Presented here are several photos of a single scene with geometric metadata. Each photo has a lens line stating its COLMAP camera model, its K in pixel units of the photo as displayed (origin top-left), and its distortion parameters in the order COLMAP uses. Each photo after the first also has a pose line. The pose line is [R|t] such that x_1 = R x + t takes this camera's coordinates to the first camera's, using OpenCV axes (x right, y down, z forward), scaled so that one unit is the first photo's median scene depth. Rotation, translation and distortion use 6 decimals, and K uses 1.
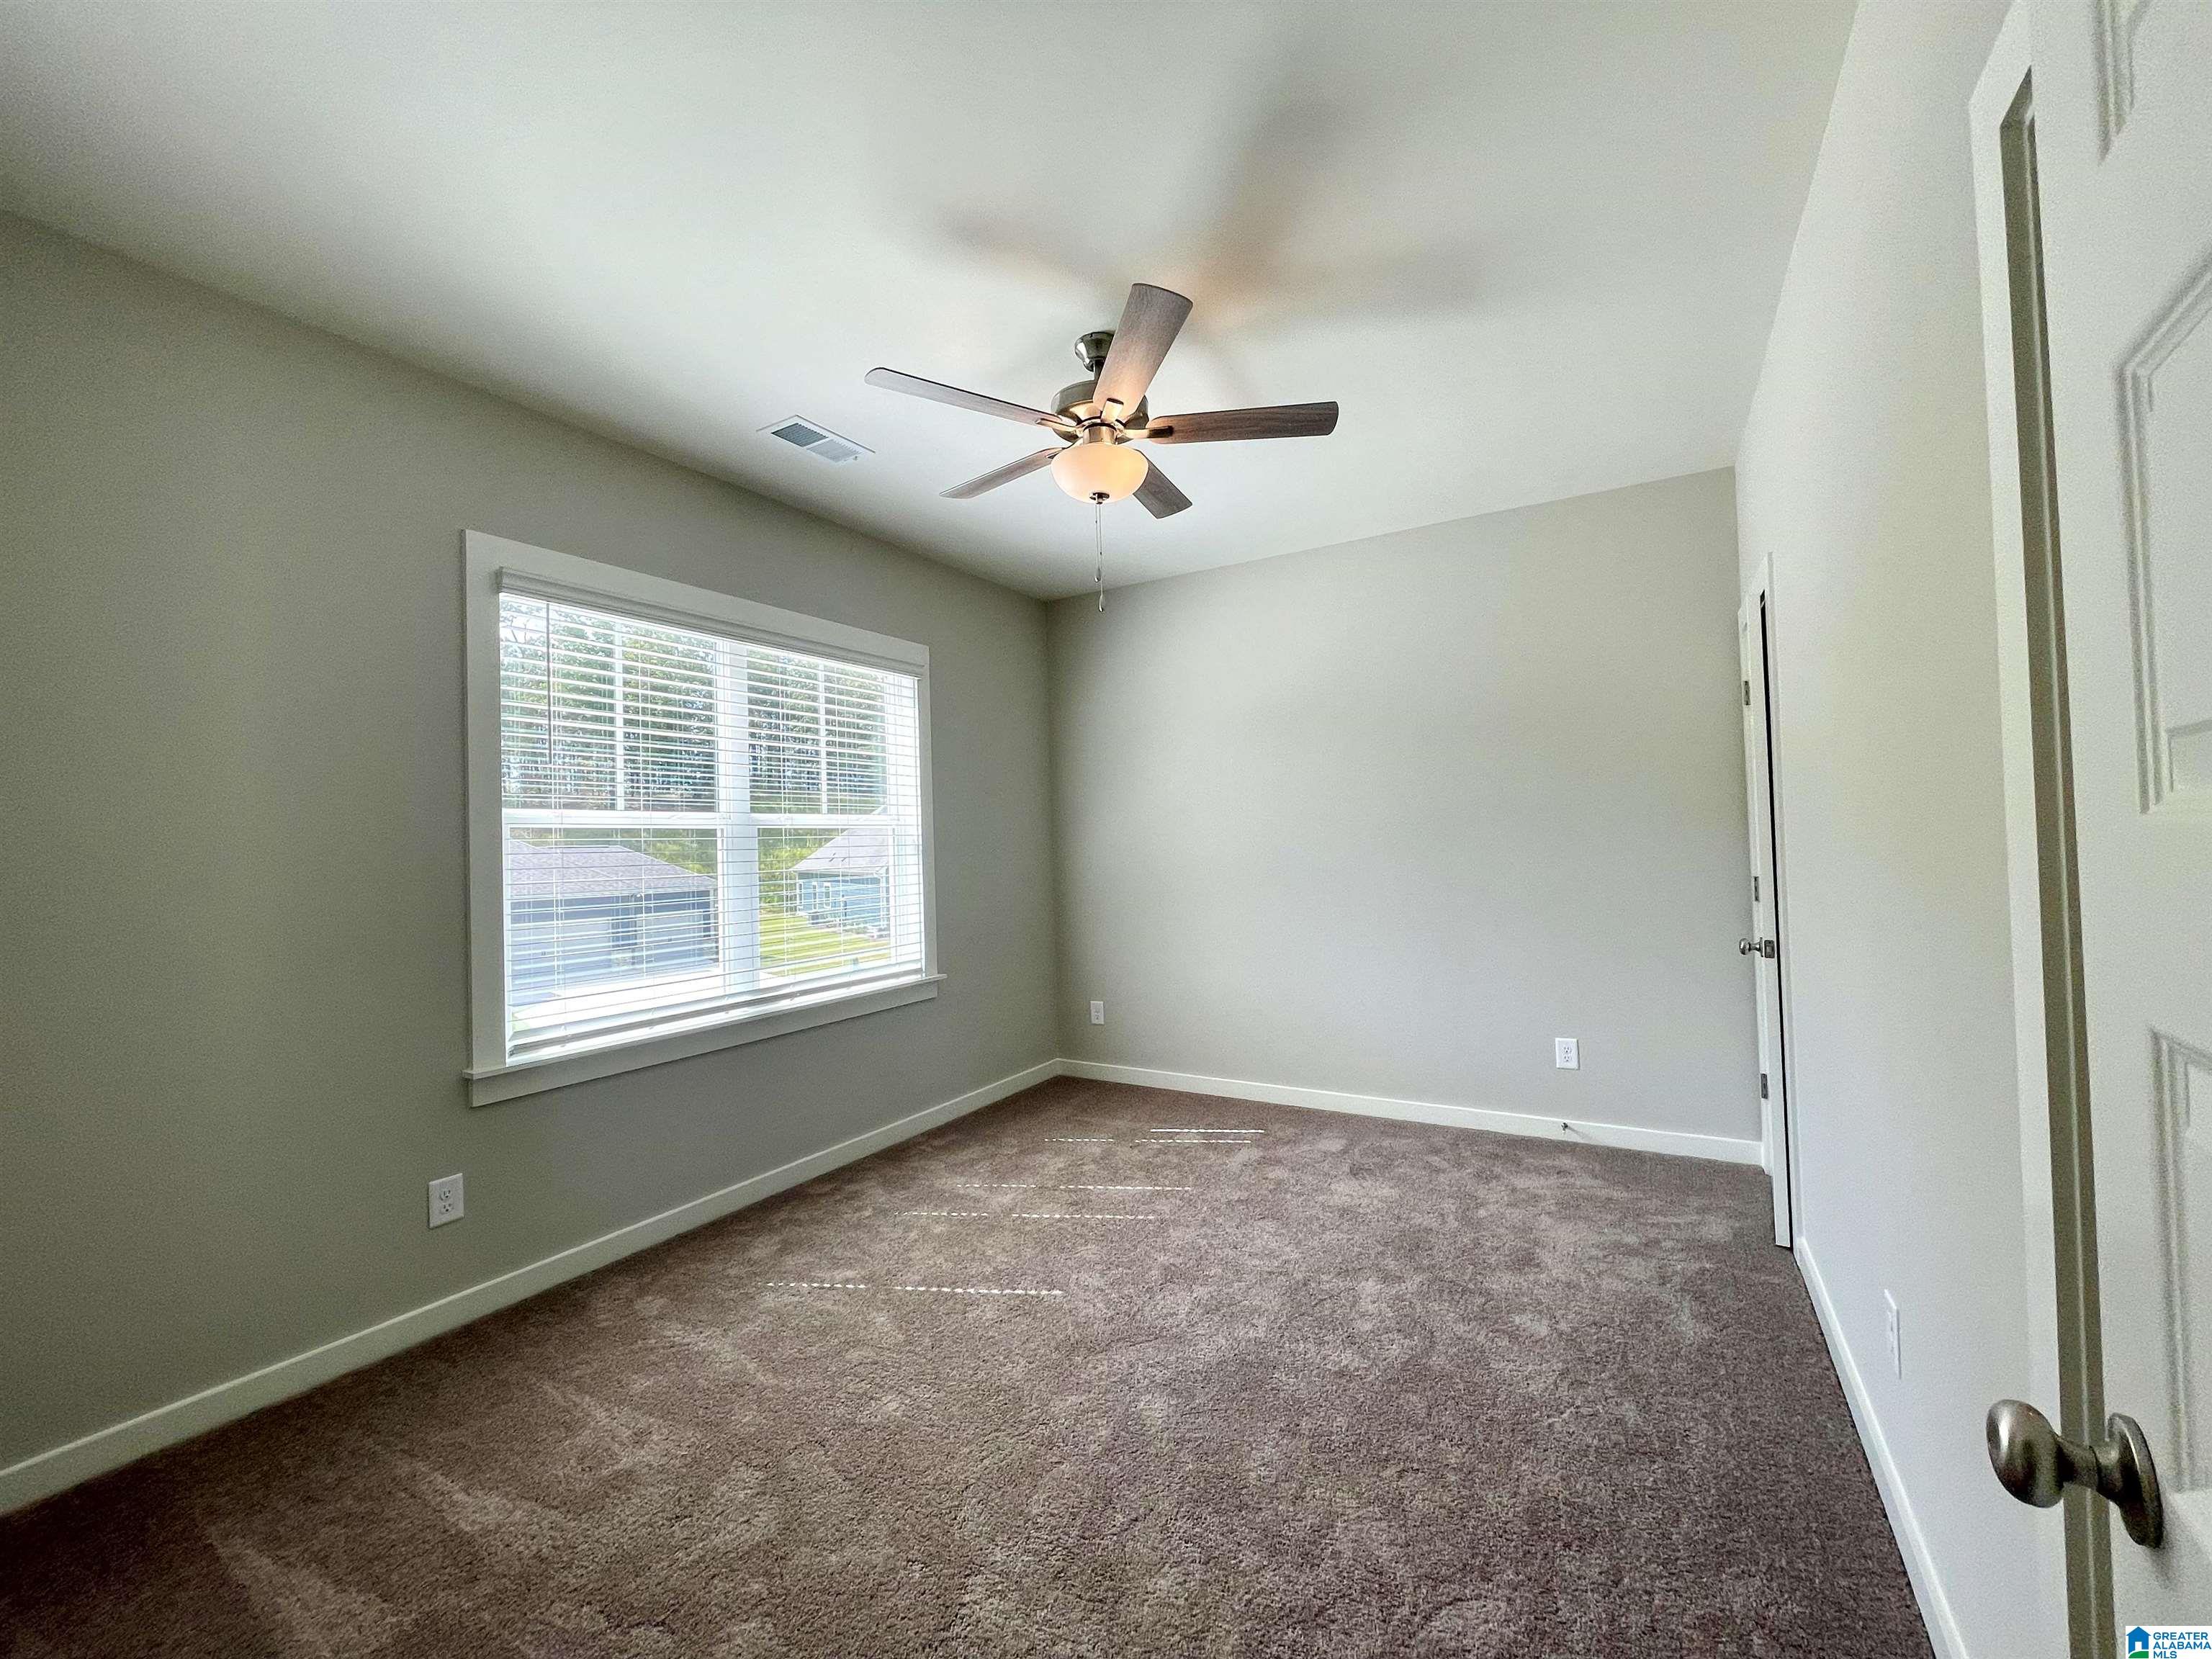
lens RADIAL K [[898.1, 0, 1103.2], [0, 898.1, 821.4], [0, 0, 1]] dist [0.000805, 0.000151]
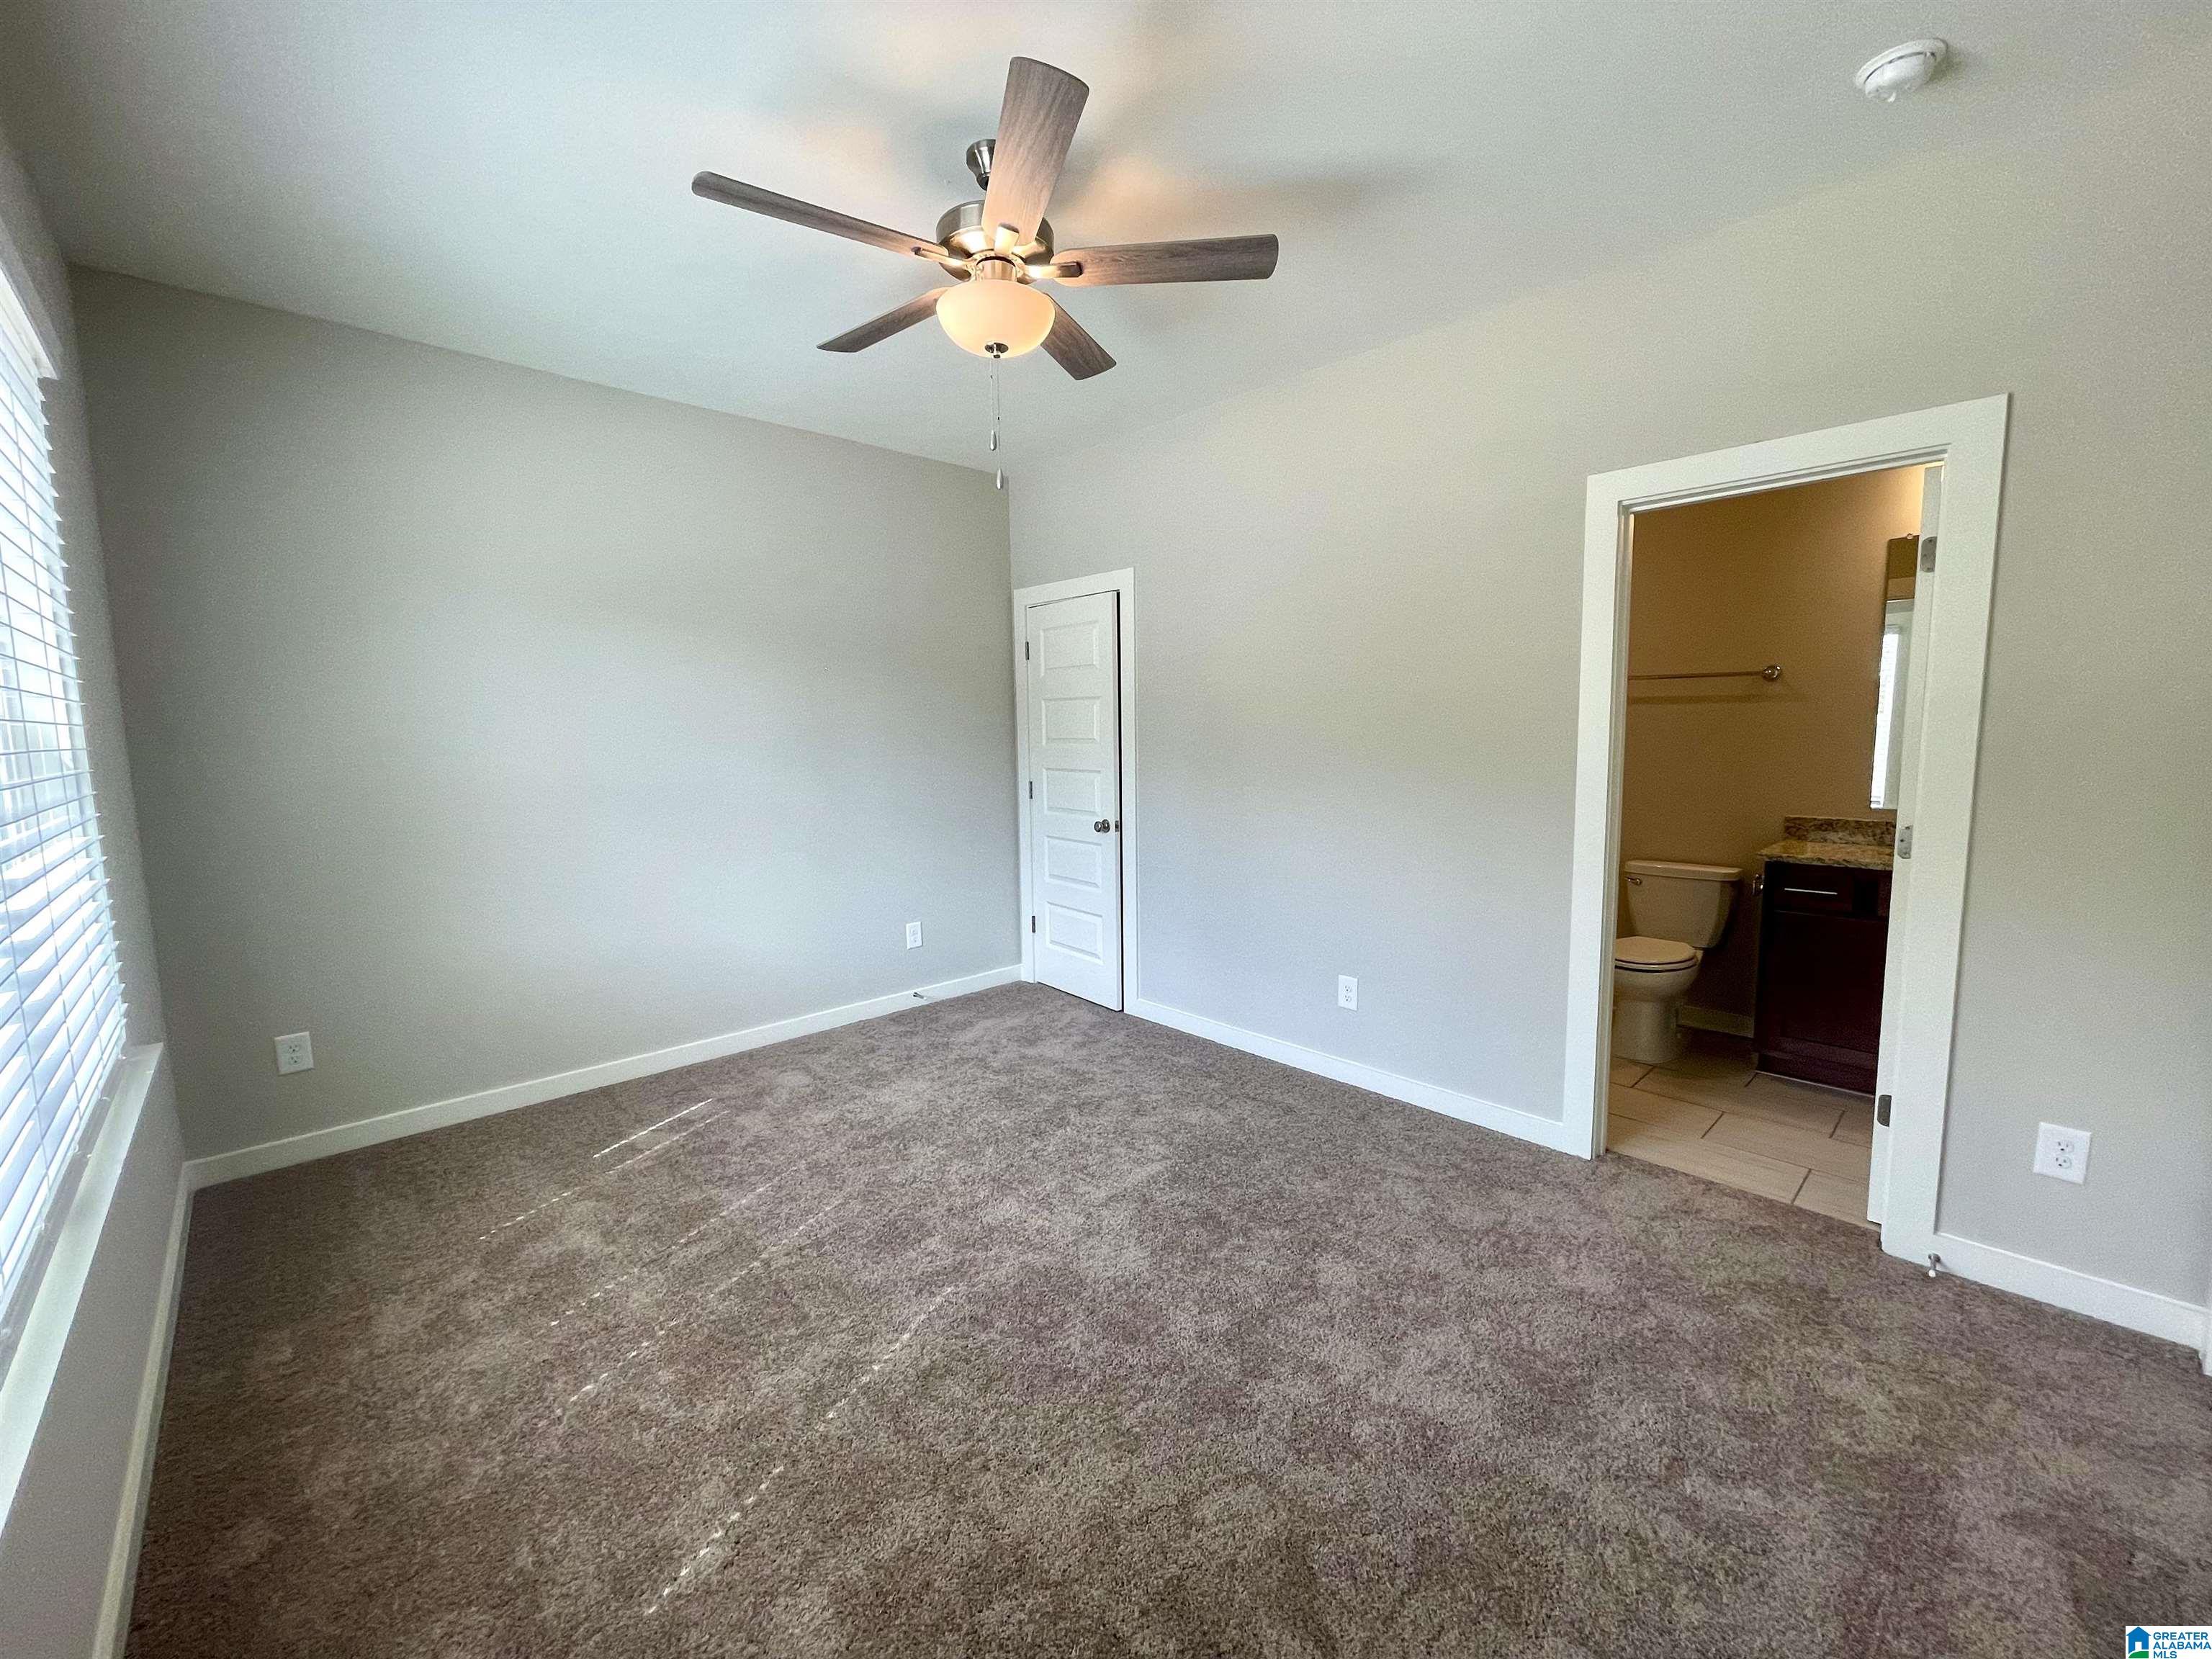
lens RADIAL K [[898.1, 0, 1103.1], [0, 898.1, 824.2], [0, 0, 1]] dist [0.000805, 0.000151]
pose [[0.272038, -0.076583, 0.959234, -0.601961], [-0.016395, 0.996315, 0.084193, 0.007616], [-0.962147, -0.038630, 0.269780, 0.485668]]
